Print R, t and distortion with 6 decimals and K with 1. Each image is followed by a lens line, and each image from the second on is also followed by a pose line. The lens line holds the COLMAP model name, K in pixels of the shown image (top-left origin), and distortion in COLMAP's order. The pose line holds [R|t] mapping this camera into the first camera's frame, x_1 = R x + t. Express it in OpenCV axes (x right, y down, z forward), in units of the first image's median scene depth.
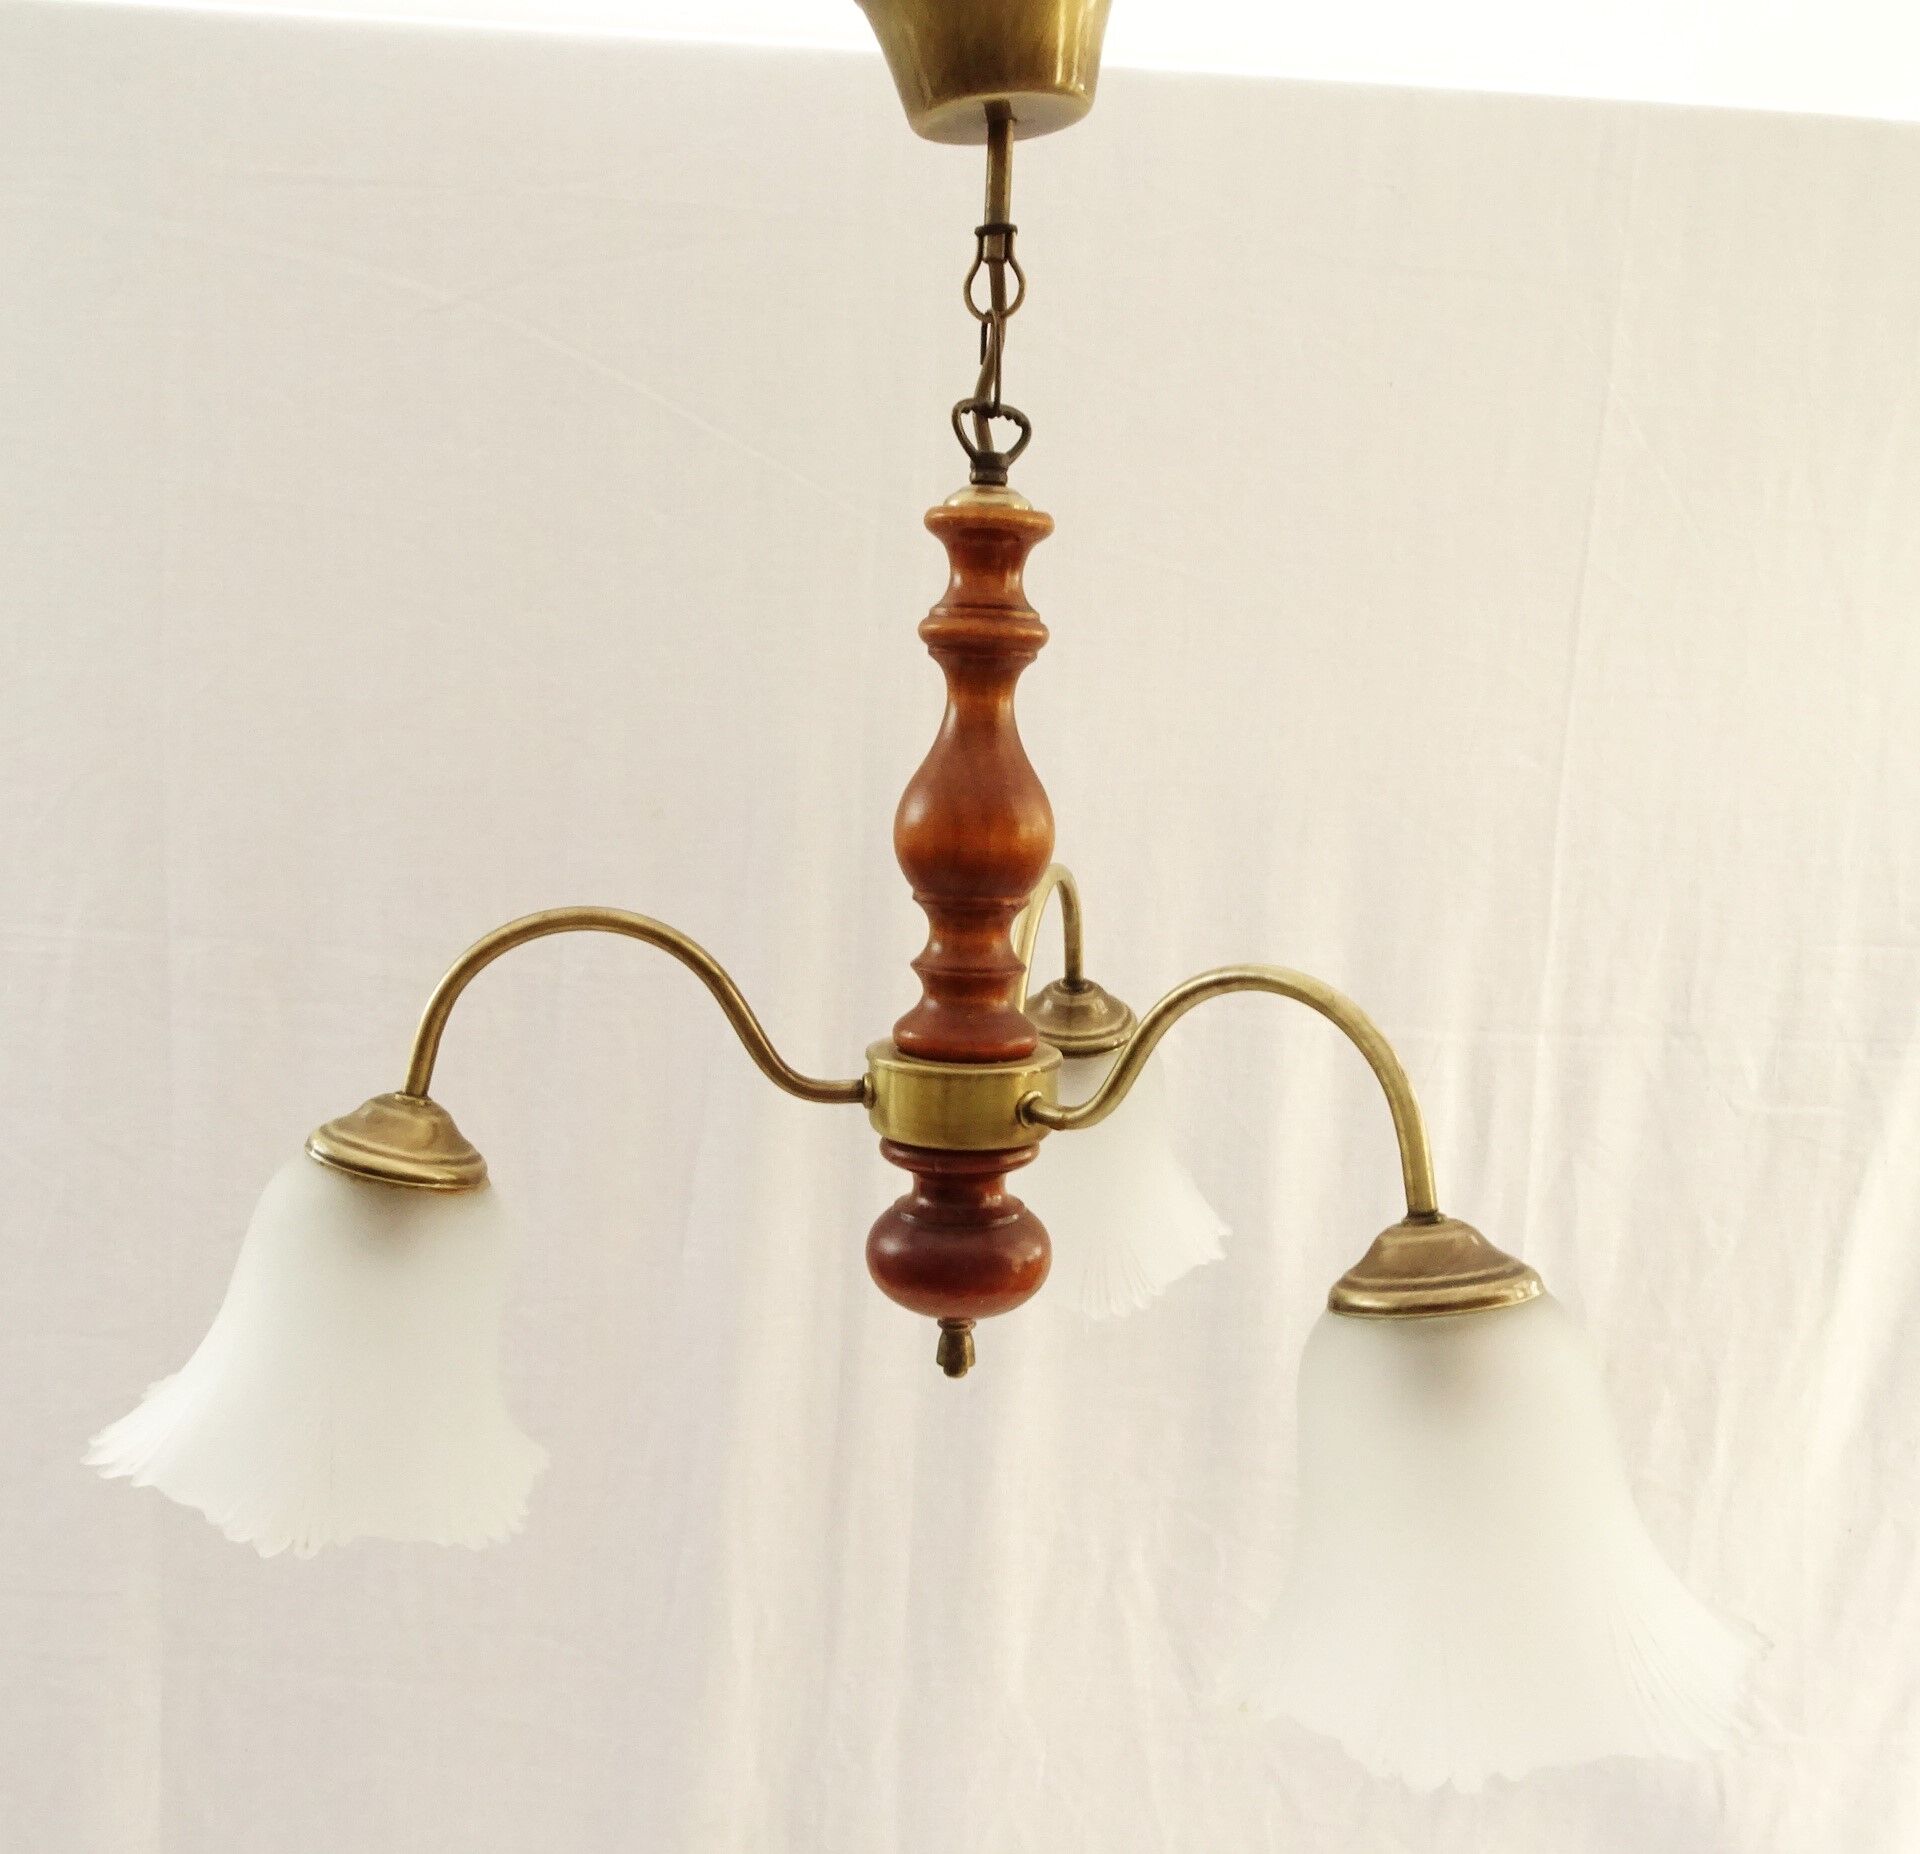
lens RADIAL K [[1562.1, 0, 963.8], [0, 1562.1, 932.4], [0, 0, 1]] dist [-0.028623, -0.010515]
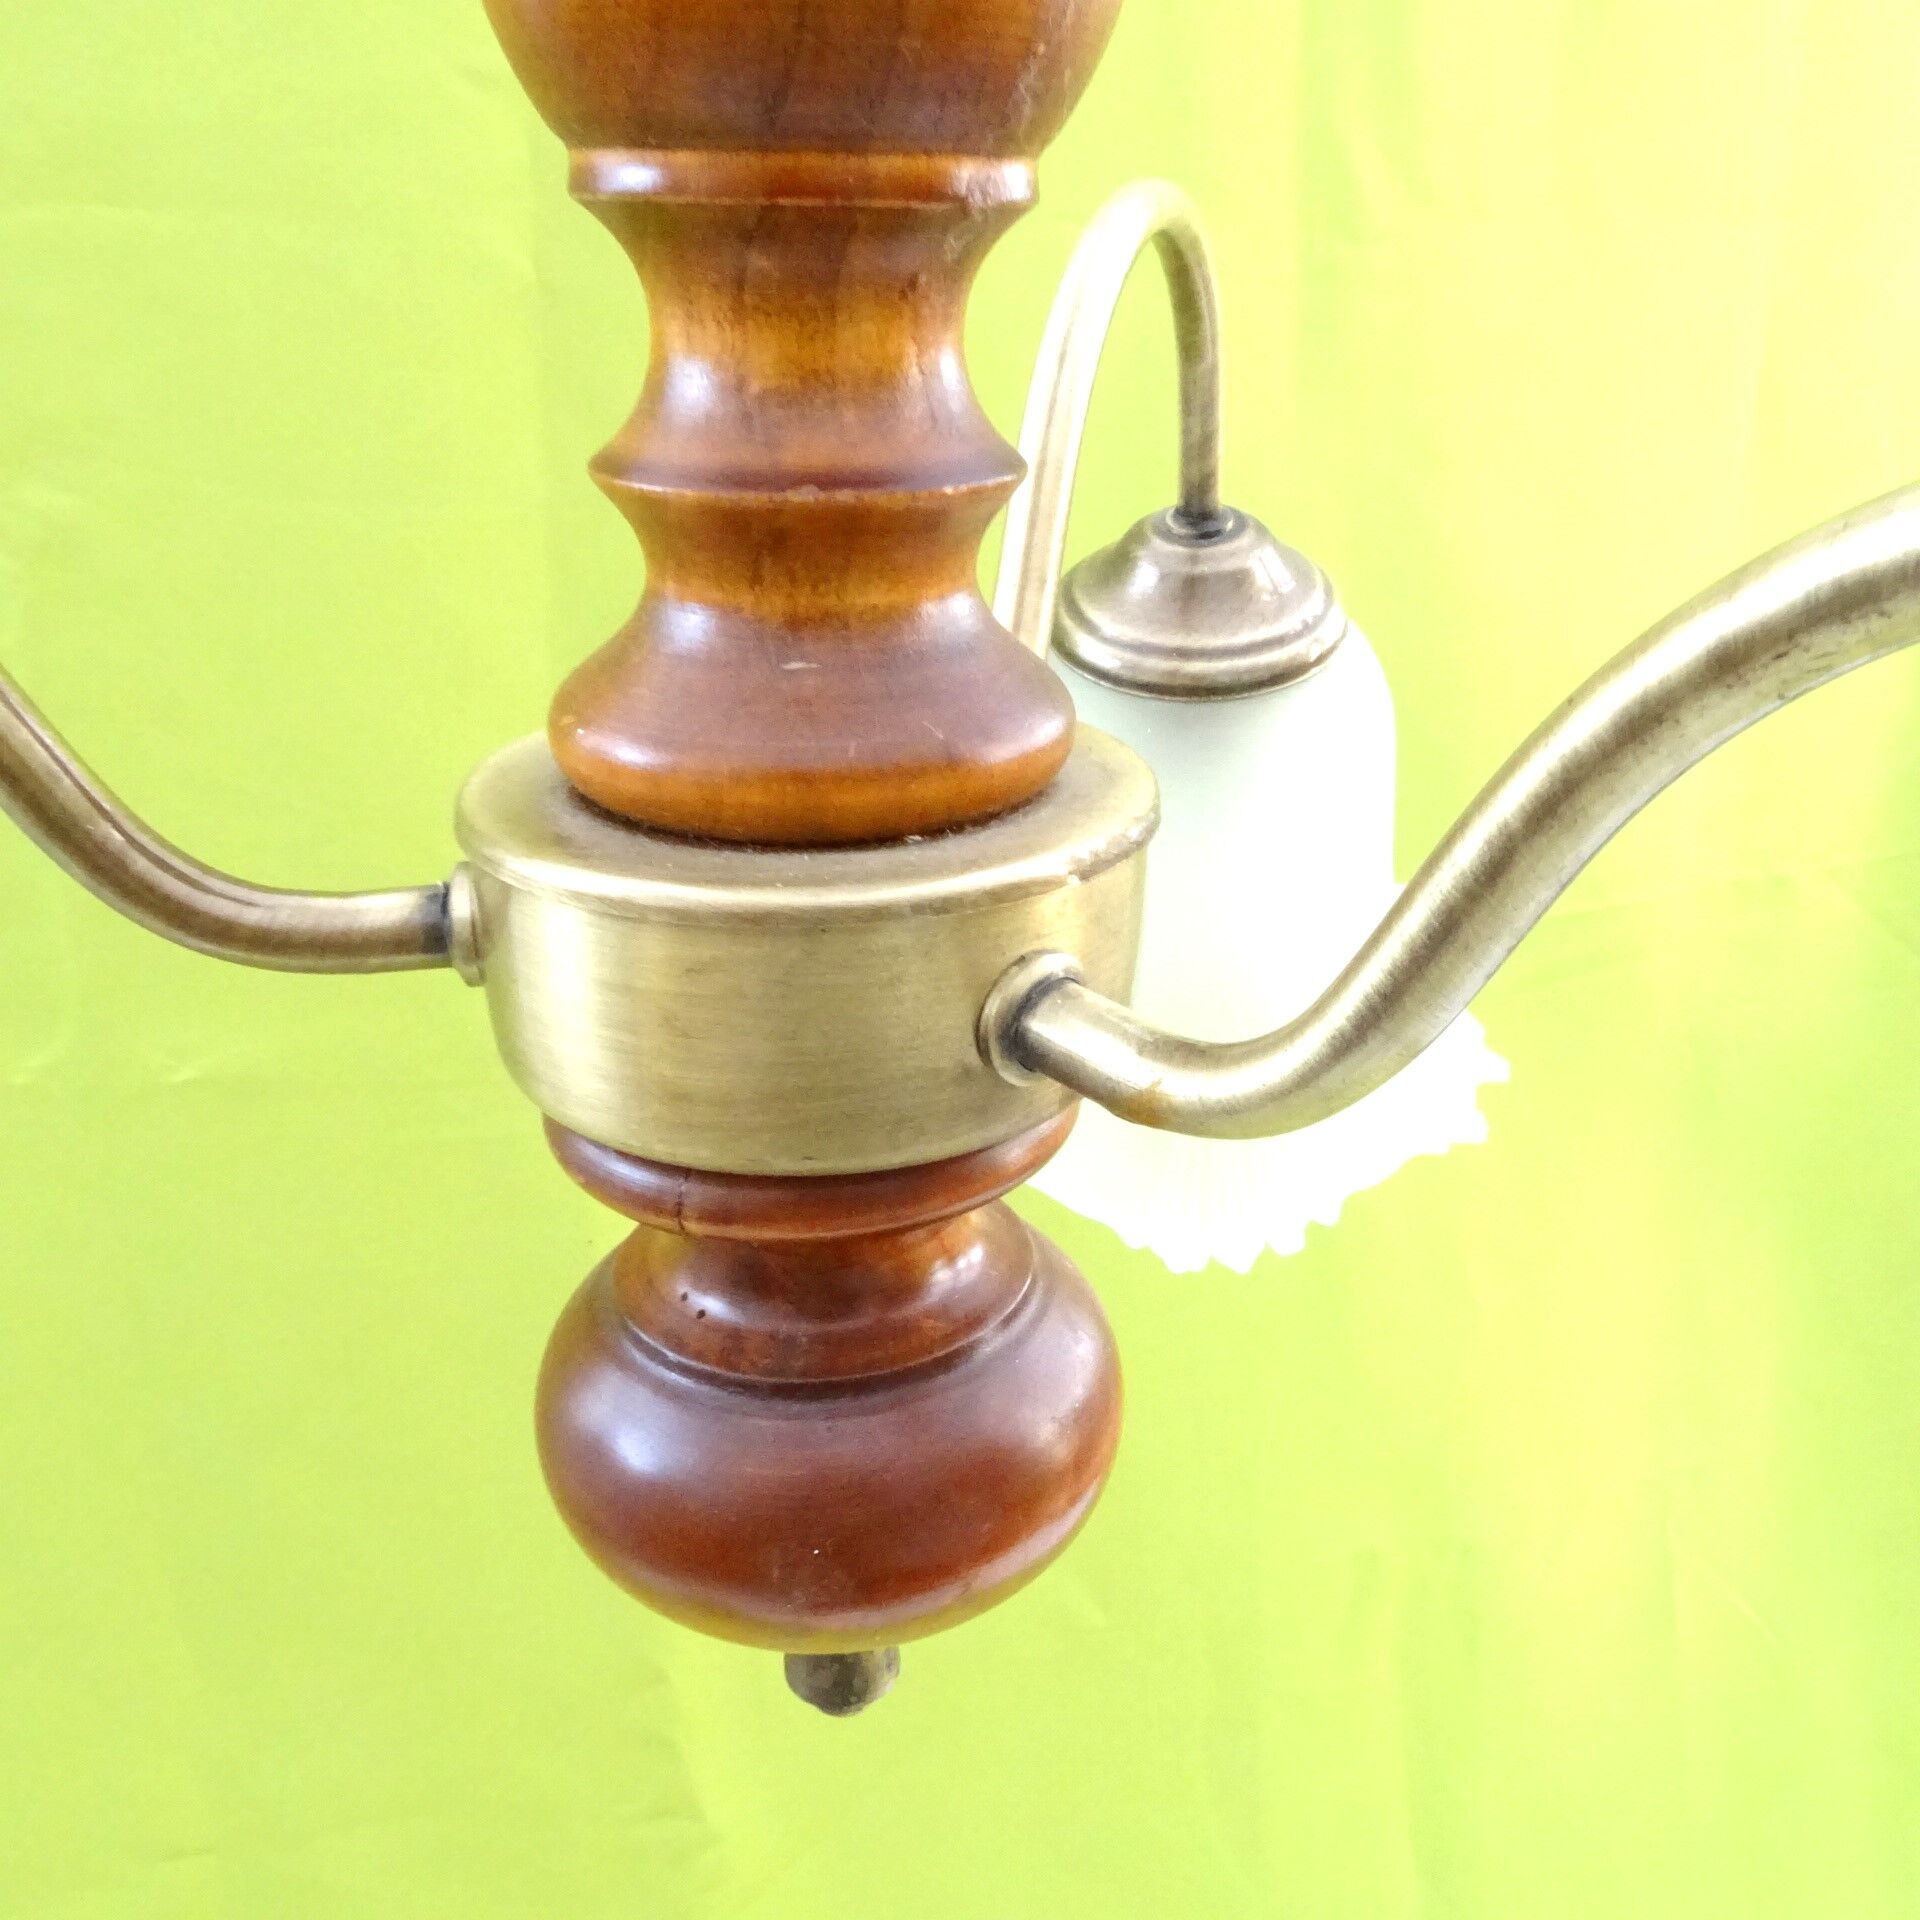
lens RADIAL K [[1827.7, 0, 963.1], [0, 1827.7, 964.9], [0, 0, 1]] dist [0.022783, 0.000000]
pose [[0.999104, -0.006330, -0.041857, 0.037147], [0.017390, 0.962850, 0.269478, 0.019761], [0.038596, -0.269964, 0.962097, 0.682198]]
